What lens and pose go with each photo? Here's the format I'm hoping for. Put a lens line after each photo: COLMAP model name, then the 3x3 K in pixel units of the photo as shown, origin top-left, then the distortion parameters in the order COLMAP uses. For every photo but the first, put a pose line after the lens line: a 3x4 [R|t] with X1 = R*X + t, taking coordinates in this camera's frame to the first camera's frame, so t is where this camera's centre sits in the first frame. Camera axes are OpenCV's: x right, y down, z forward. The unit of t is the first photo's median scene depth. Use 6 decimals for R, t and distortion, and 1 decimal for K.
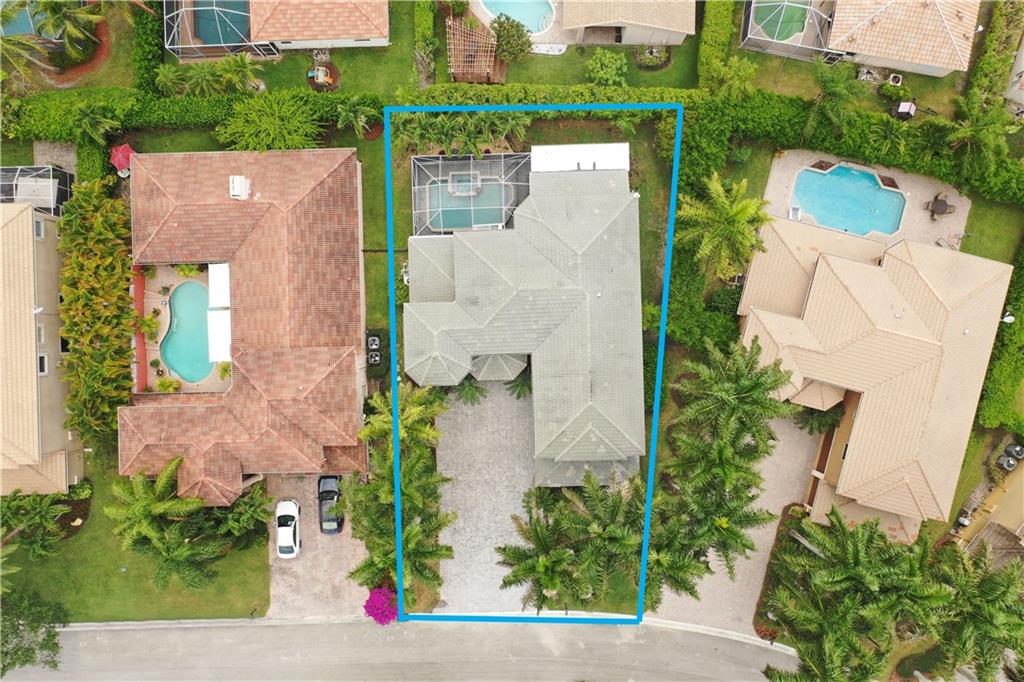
lens RADIAL K [[816.2, 0, 510.8], [0, 816.2, 340.4], [0, 0, 1]] dist [0.000556, -0.000622]
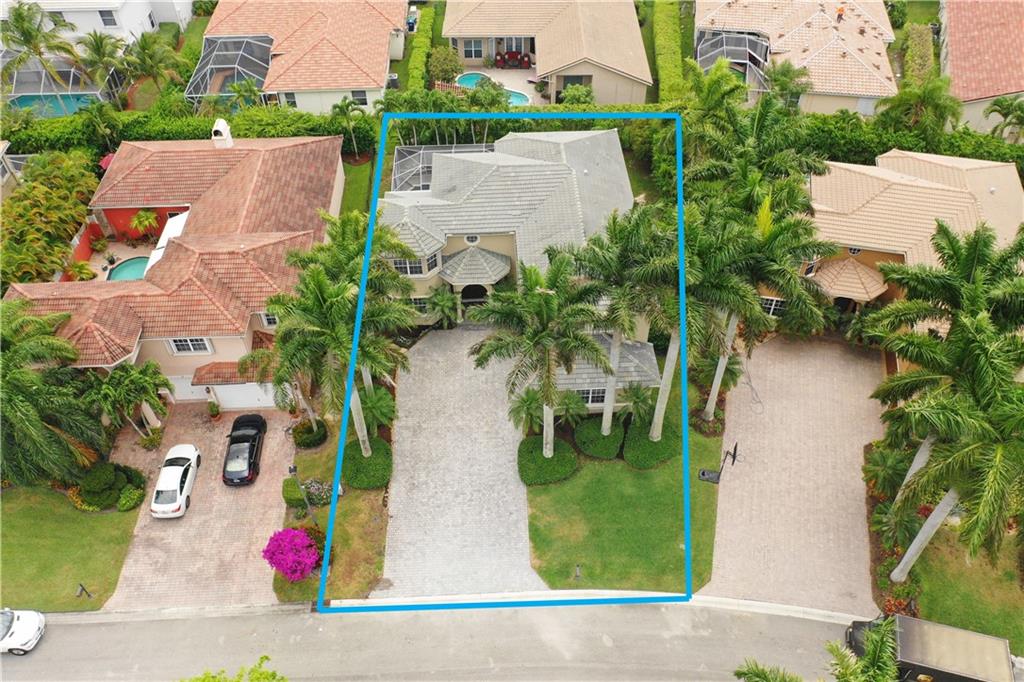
lens RADIAL K [[816.2, 0, 512.3], [0, 816.2, 340.7], [0, 0, 1]] dist [0.000556, -0.000622]
pose [[0.999821, -0.005338, 0.018164, 0.005587], [0.016465, 0.718773, -0.695049, 0.636093], [-0.009346, 0.695224, 0.718732, 0.404436]]
